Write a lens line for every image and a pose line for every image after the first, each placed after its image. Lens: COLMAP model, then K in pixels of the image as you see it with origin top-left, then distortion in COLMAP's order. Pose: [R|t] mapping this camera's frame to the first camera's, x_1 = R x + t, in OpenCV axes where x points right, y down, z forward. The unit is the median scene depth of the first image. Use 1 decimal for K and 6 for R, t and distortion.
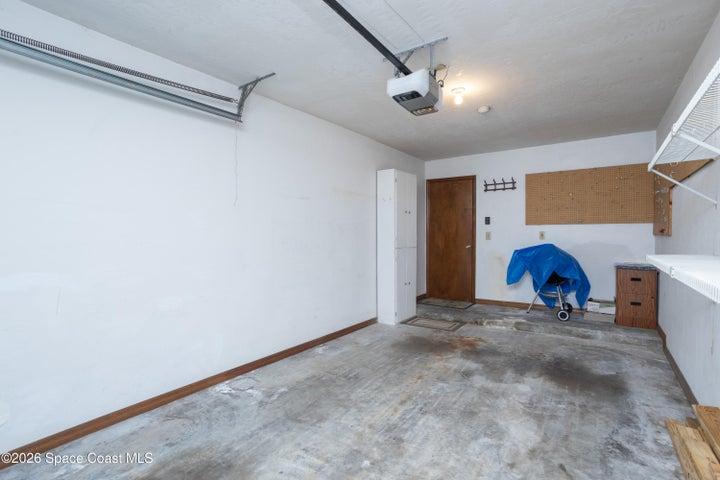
lens RADIAL K [[344.5, 0, 360.0], [0, 344.5, 240.0], [0, 0, 1]] dist [-0.036921, 0.024931]
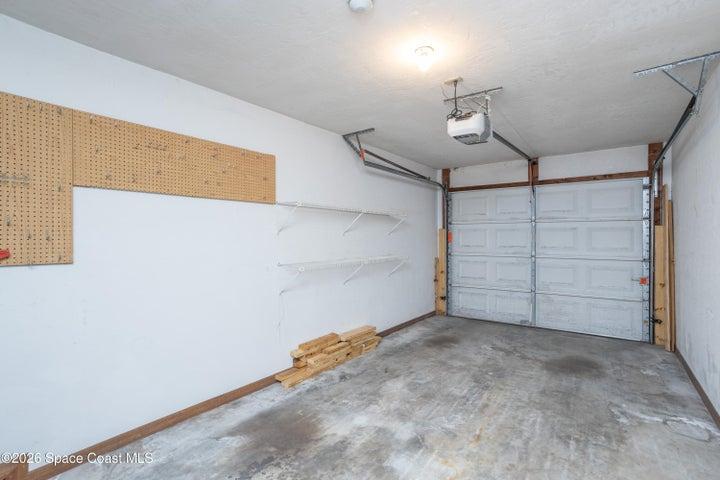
lens RADIAL K [[344.5, 0, 360.0], [0, 344.5, 240.0], [0, 0, 1]] dist [-0.036921, 0.024931]
pose [[-0.999820, 0.010982, 0.015485, 0.514217], [0.011263, 0.999772, 0.018143, -0.078160], [-0.015282, 0.018315, -0.999715, 2.128334]]
